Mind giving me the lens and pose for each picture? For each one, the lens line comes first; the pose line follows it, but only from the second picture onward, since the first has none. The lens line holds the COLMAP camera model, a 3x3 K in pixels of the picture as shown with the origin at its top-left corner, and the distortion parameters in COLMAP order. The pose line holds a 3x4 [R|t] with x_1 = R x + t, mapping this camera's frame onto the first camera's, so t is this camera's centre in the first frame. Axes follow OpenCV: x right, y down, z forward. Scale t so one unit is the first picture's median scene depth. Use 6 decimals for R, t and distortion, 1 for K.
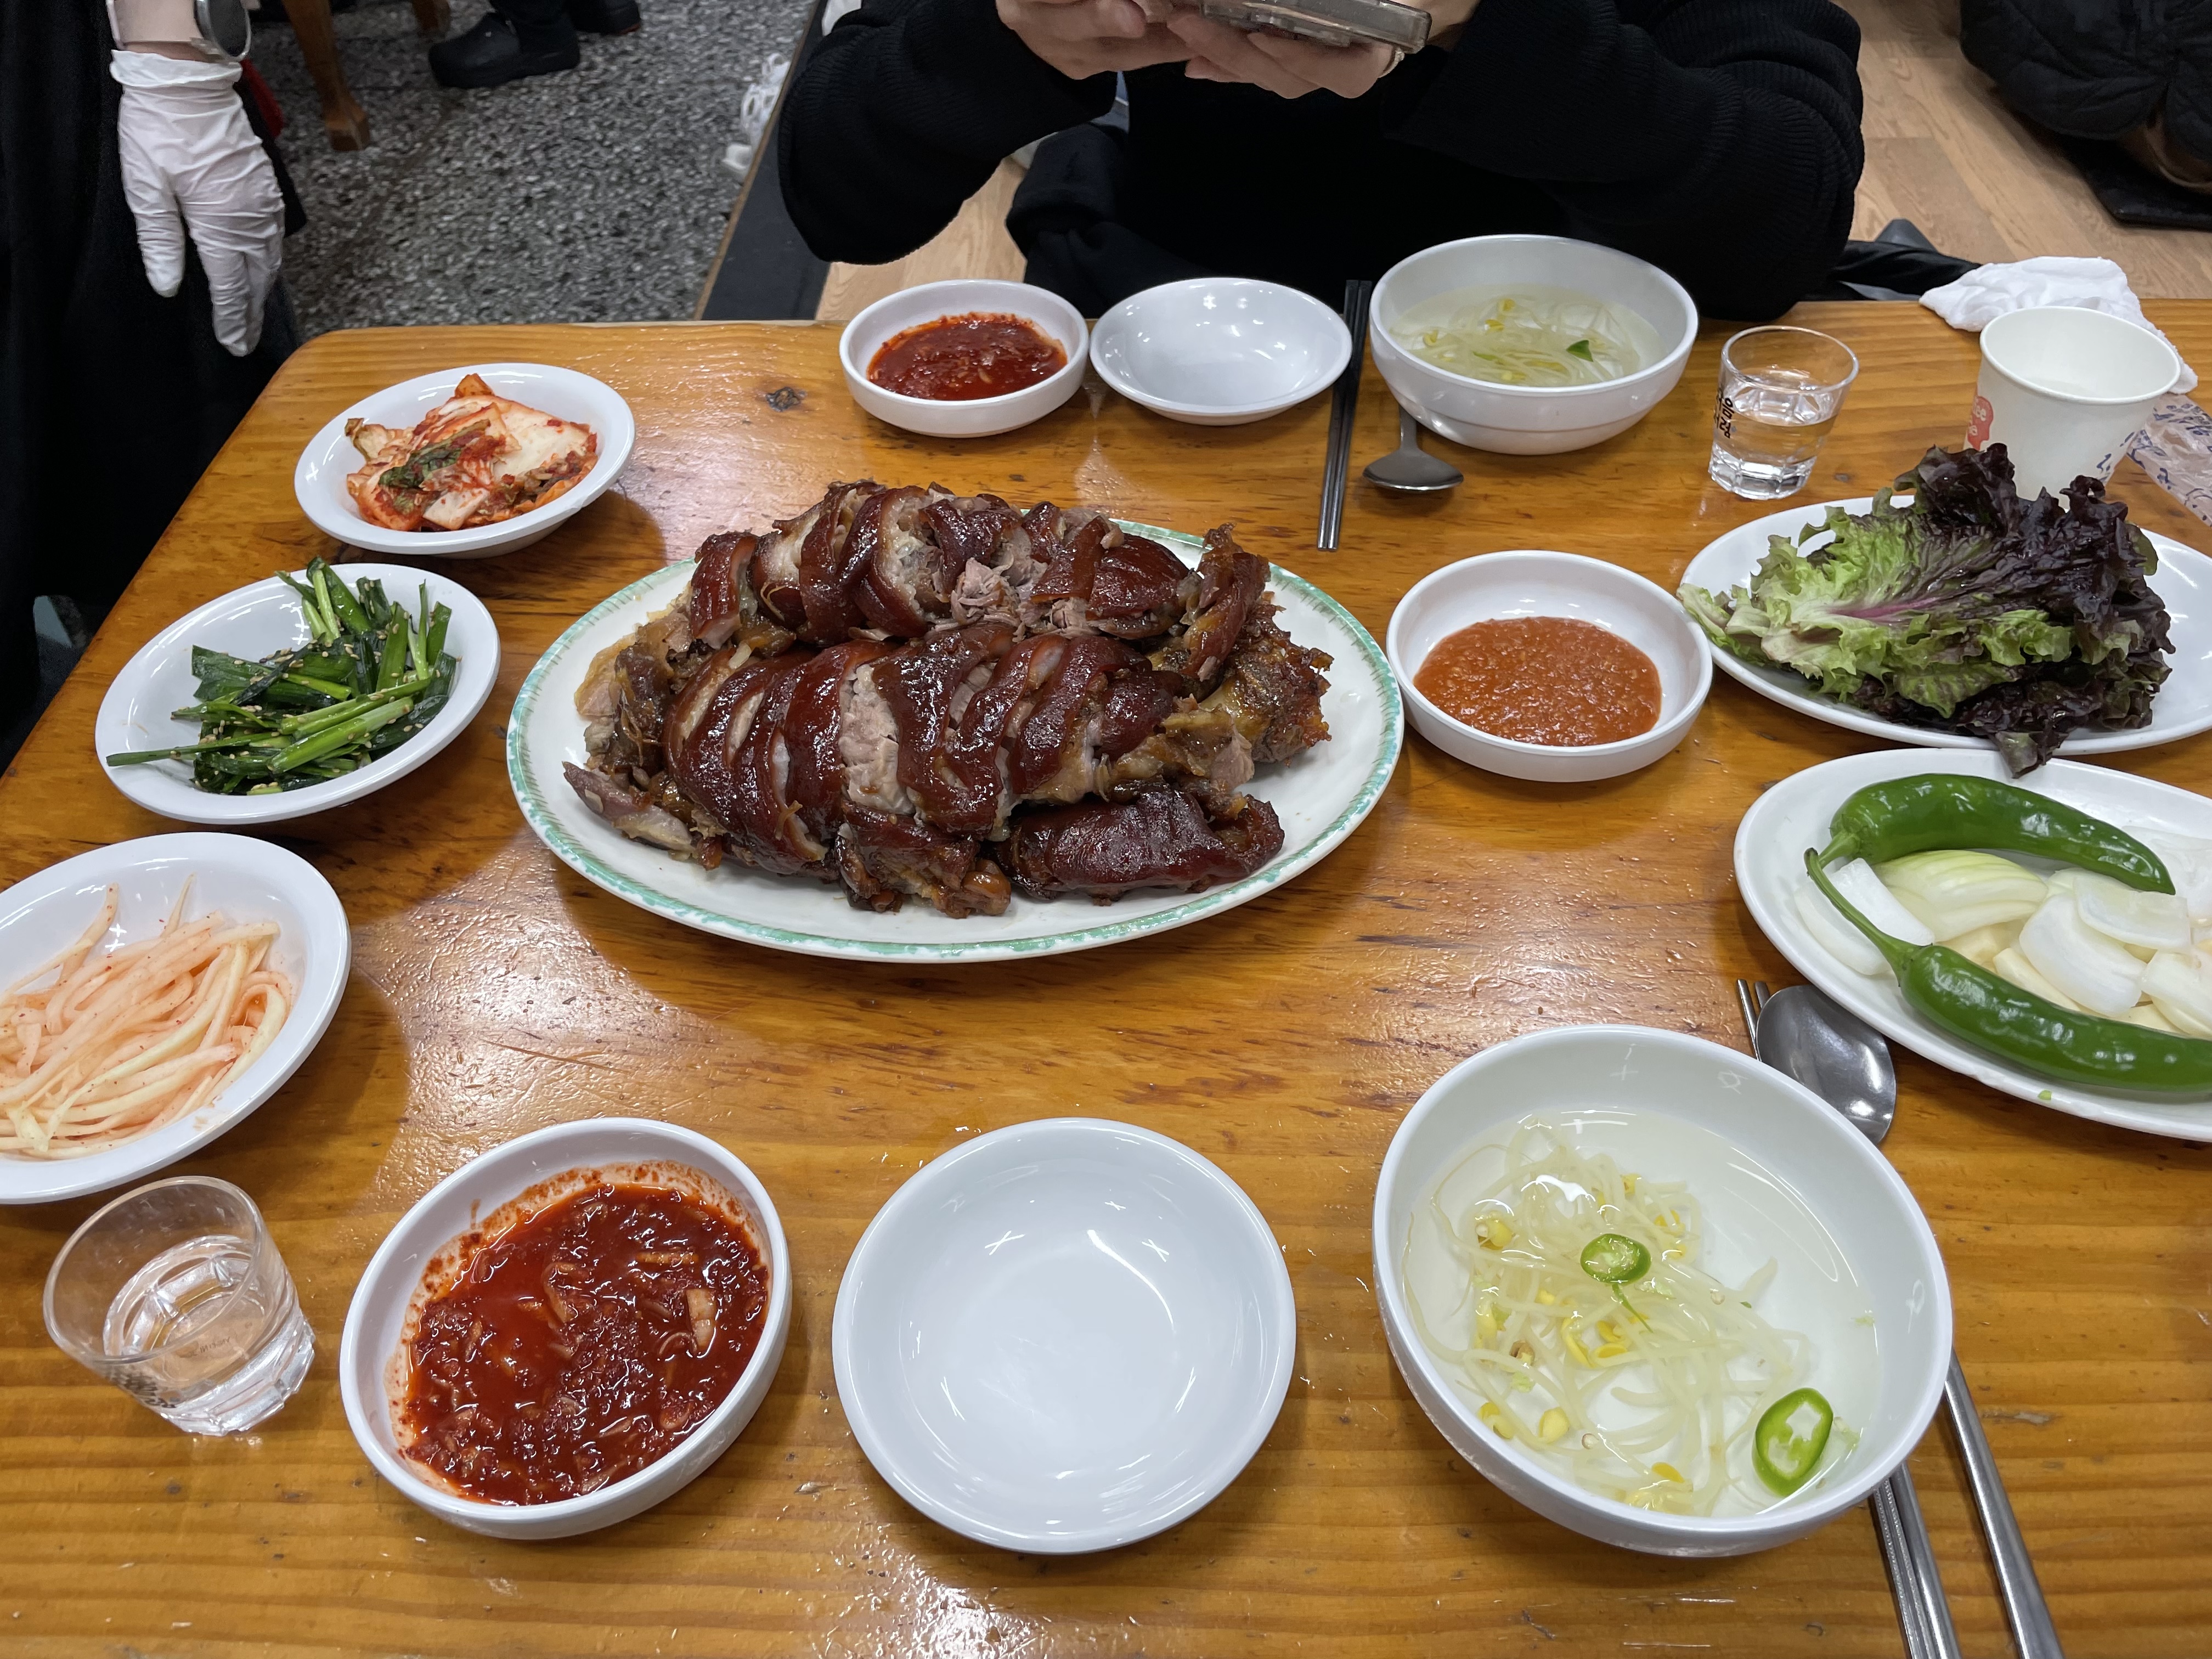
lens RADIAL K [[1696.8, 0, 1106.0], [0, 1696.8, 829.5], [0, 0, 1]] dist [-0.002081, 0.007331]
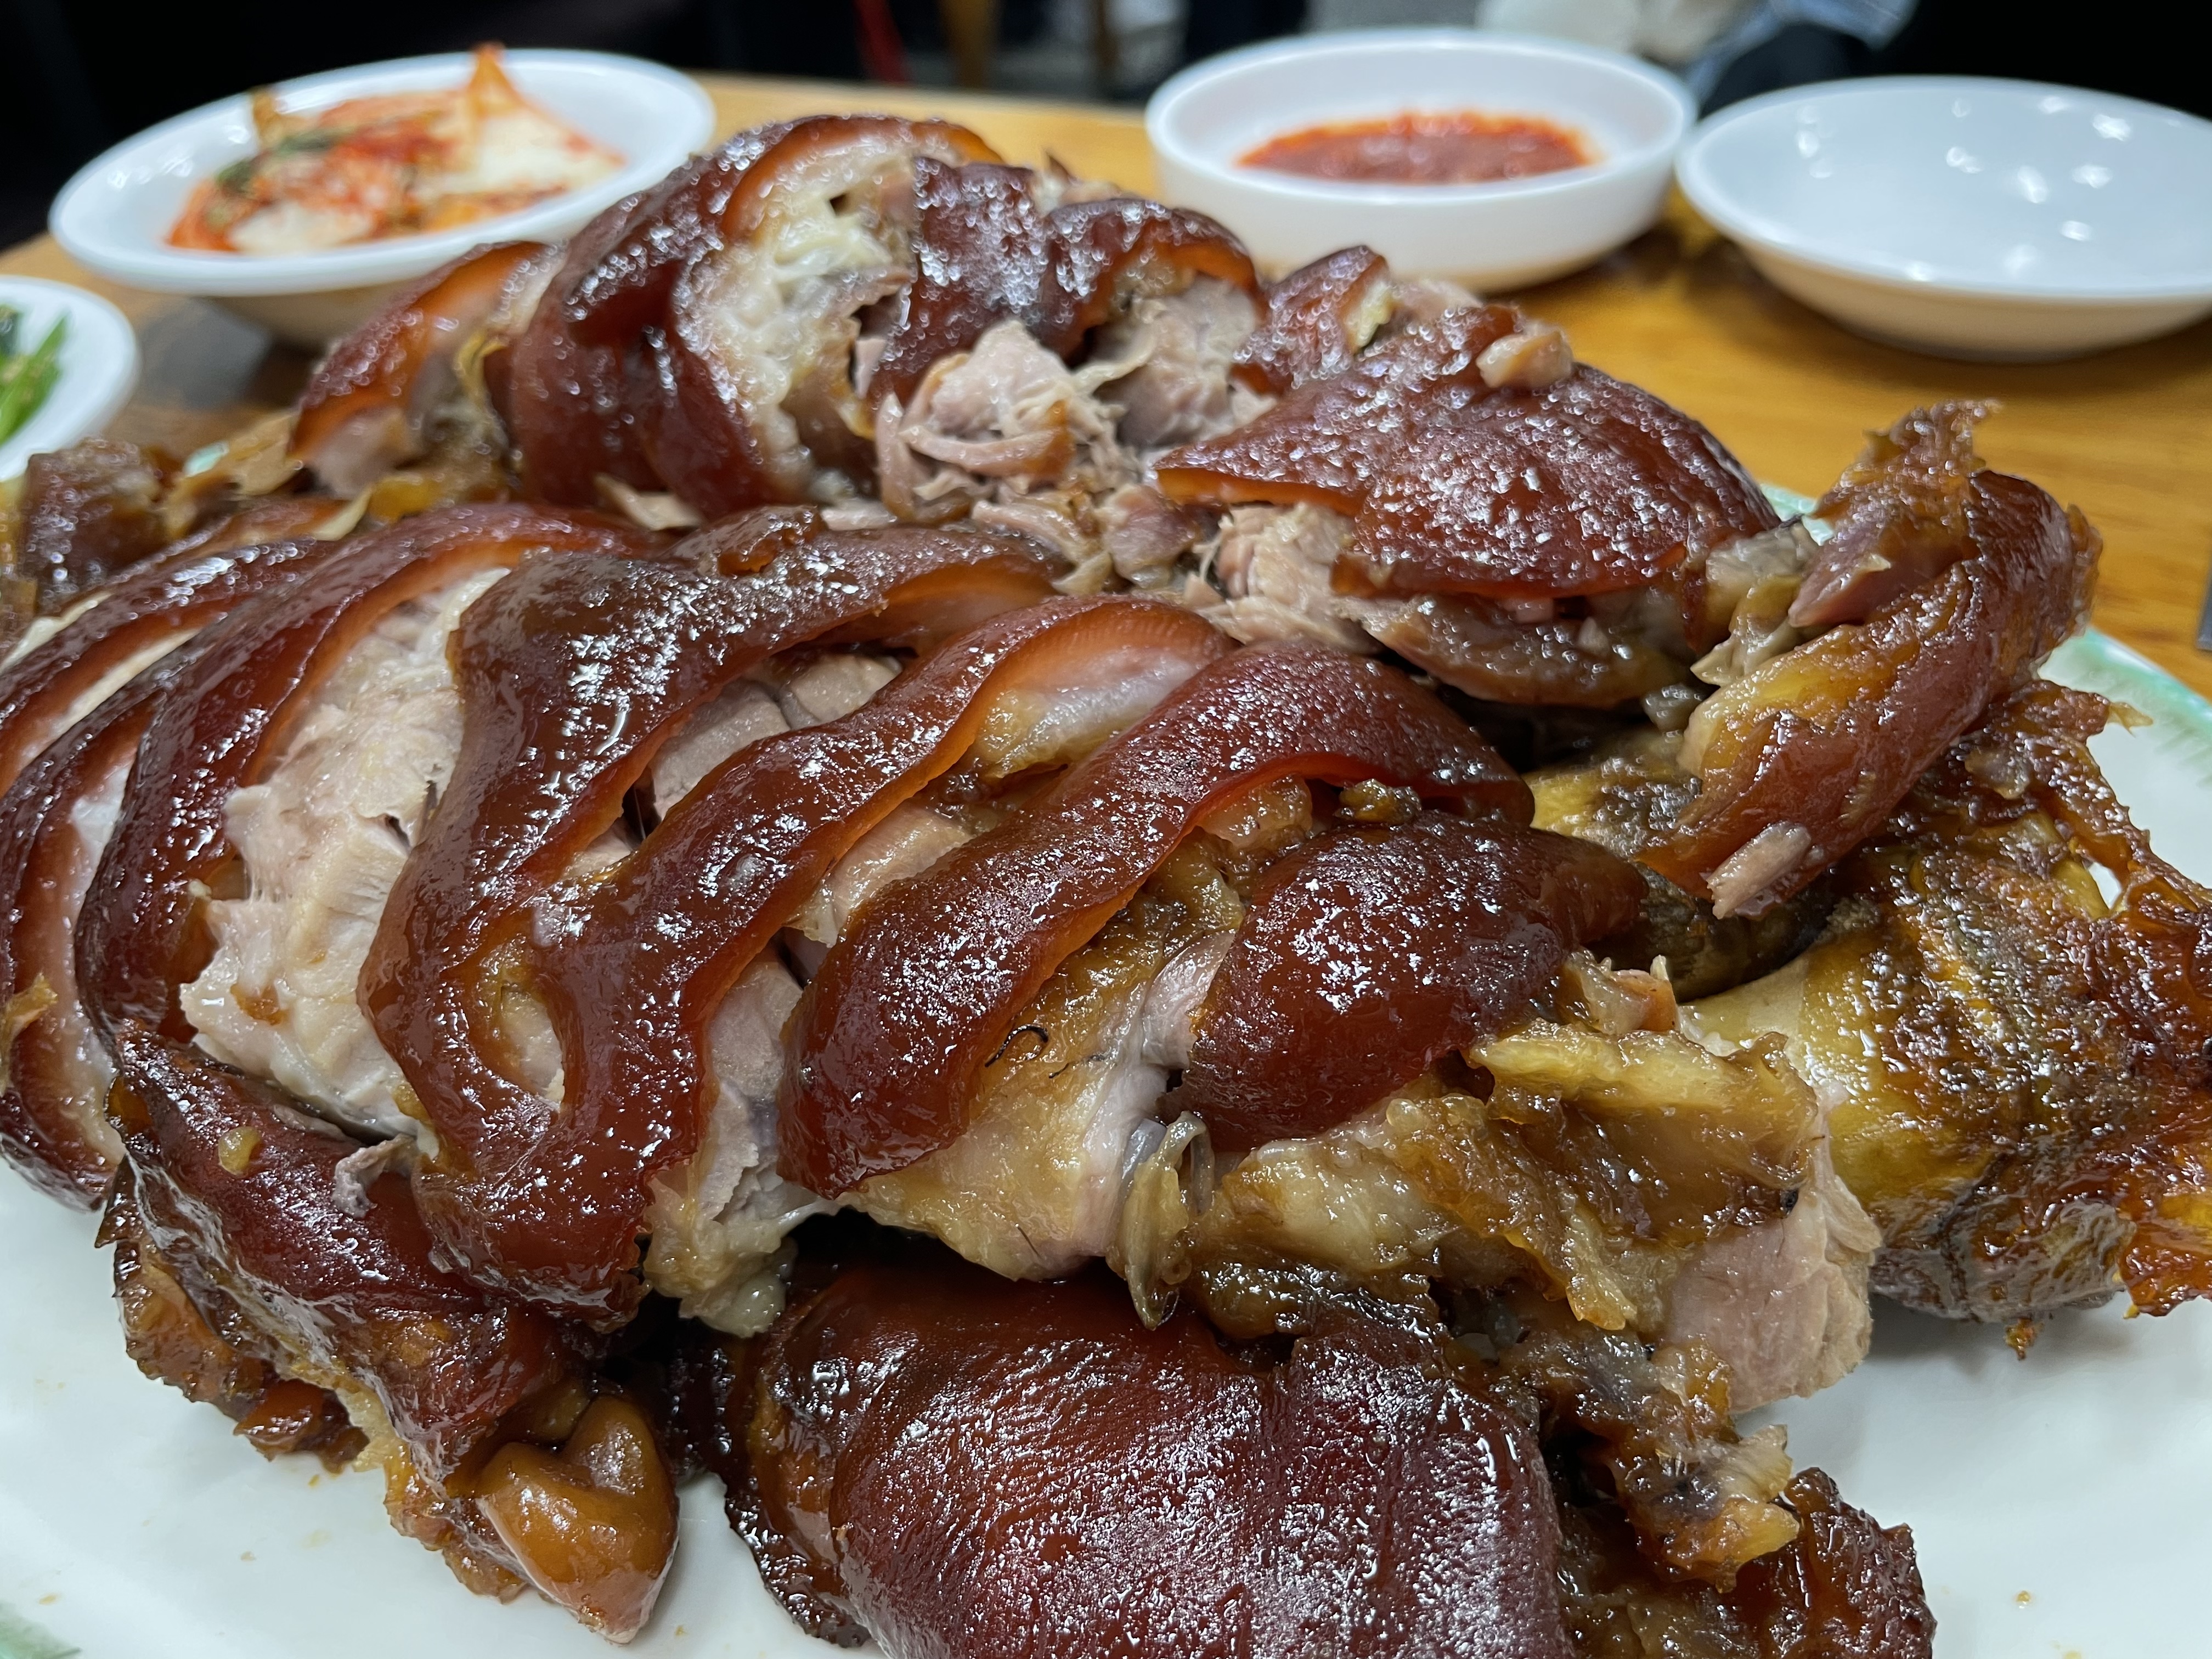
lens RADIAL K [[1696.8, 0, 1106.0], [0, 1696.8, 829.5], [0, 0, 1]] dist [-0.002081, 0.007331]
pose [[0.917636, 0.228230, -0.325354, 0.051789], [-0.261219, 0.963352, -0.060973, -0.062213], [0.299514, 0.140940, 0.943625, 0.748241]]
